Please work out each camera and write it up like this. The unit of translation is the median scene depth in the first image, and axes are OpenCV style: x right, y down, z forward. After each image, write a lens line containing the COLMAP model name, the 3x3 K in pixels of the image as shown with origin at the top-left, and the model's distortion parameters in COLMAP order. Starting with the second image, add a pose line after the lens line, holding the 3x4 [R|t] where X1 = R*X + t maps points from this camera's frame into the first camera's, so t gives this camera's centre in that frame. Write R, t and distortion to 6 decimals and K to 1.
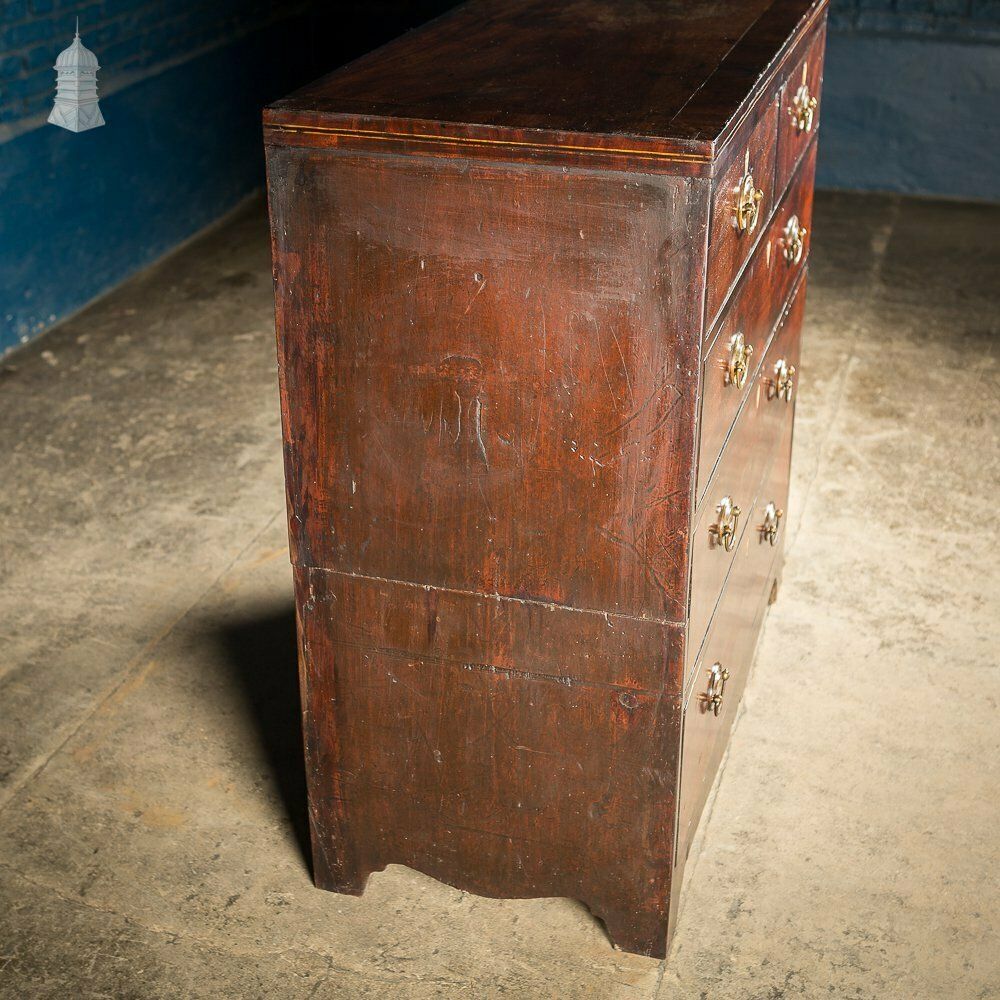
lens RADIAL K [[1640.9, 0, 500.8], [0, 1640.9, 453.0], [0, 0, 1]] dist [-0.030489, -0.033565]
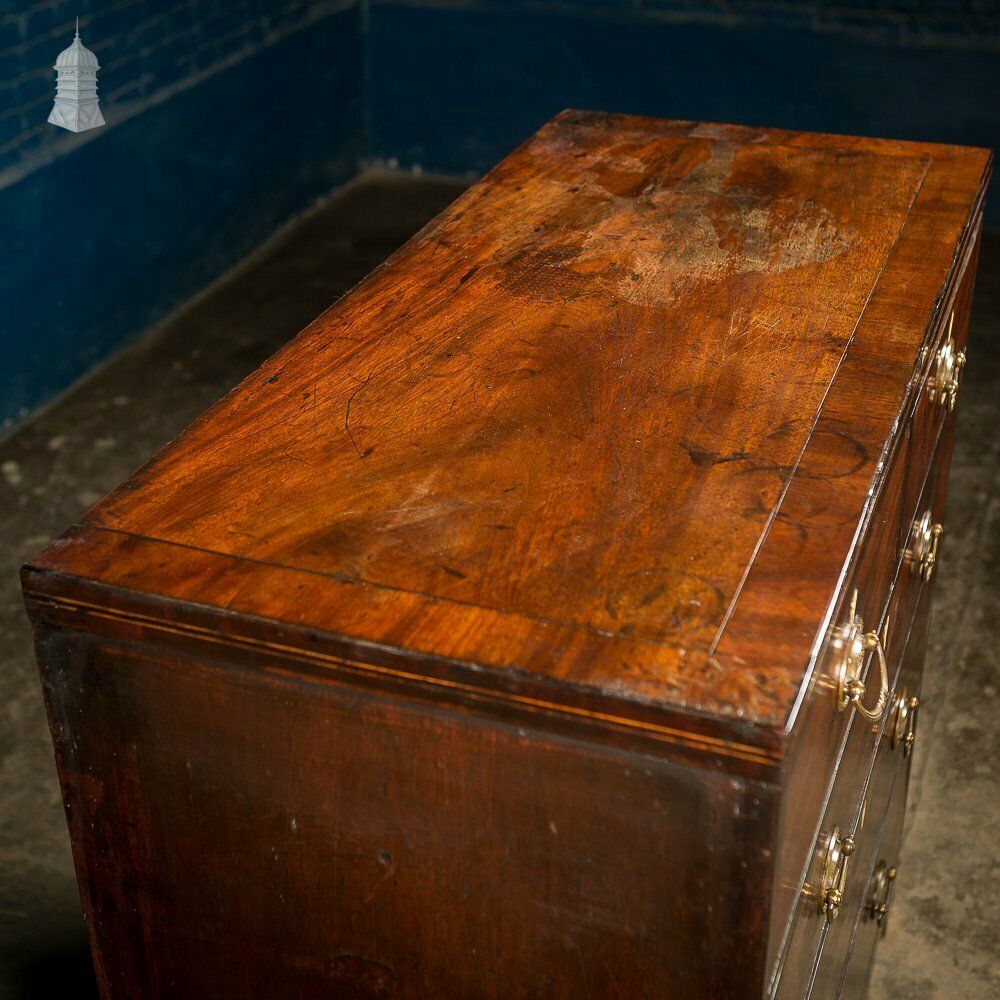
lens RADIAL K [[1631.9, 0, 530.2], [0, 1631.9, 424.6], [0, 0, 1]] dist [0.015799, -0.025530]
pose [[0.998392, 0.021226, -0.052560, 0.039760], [-0.018415, 0.998403, 0.053401, -0.176794], [0.053609, -0.052347, 0.997189, 0.255621]]
